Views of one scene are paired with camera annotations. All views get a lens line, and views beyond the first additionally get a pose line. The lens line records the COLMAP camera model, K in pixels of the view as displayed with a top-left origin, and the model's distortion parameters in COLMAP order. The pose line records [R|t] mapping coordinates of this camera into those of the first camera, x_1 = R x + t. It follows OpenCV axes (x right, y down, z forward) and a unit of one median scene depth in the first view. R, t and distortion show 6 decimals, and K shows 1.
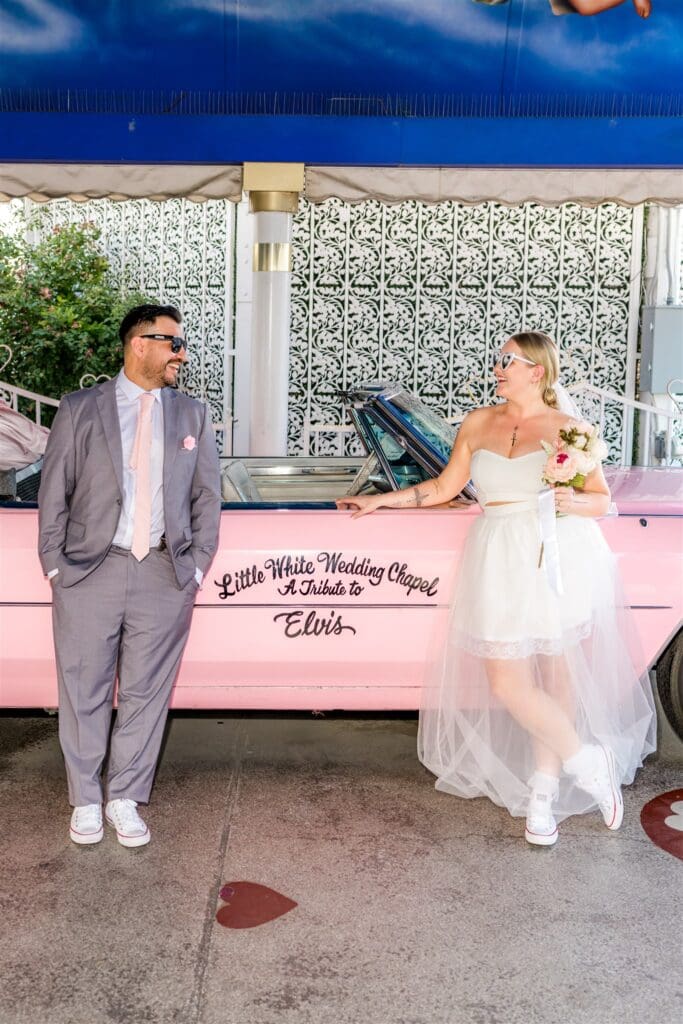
lens RADIAL K [[1132.3, 0, 336.9], [0, 1132.3, 468.9], [0, 0, 1]] dist [0.014304, -0.029288]
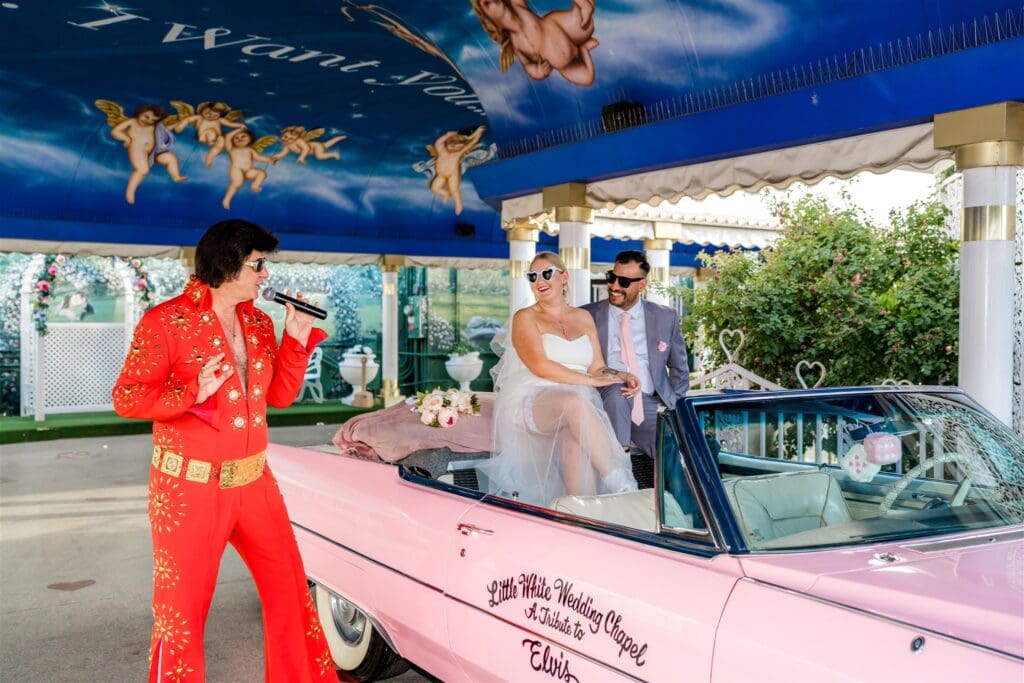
lens RADIAL K [[1012.6, 0, 512.0], [0, 1012.6, 341.5], [0, 0, 1]] dist [-0.020402, 0.143117]
pose [[0.554375, 0.011191, -0.832192, 0.364439], [-0.088891, 0.994986, -0.045836, -0.039340], [0.827506, 0.099384, 0.552591, 0.330146]]
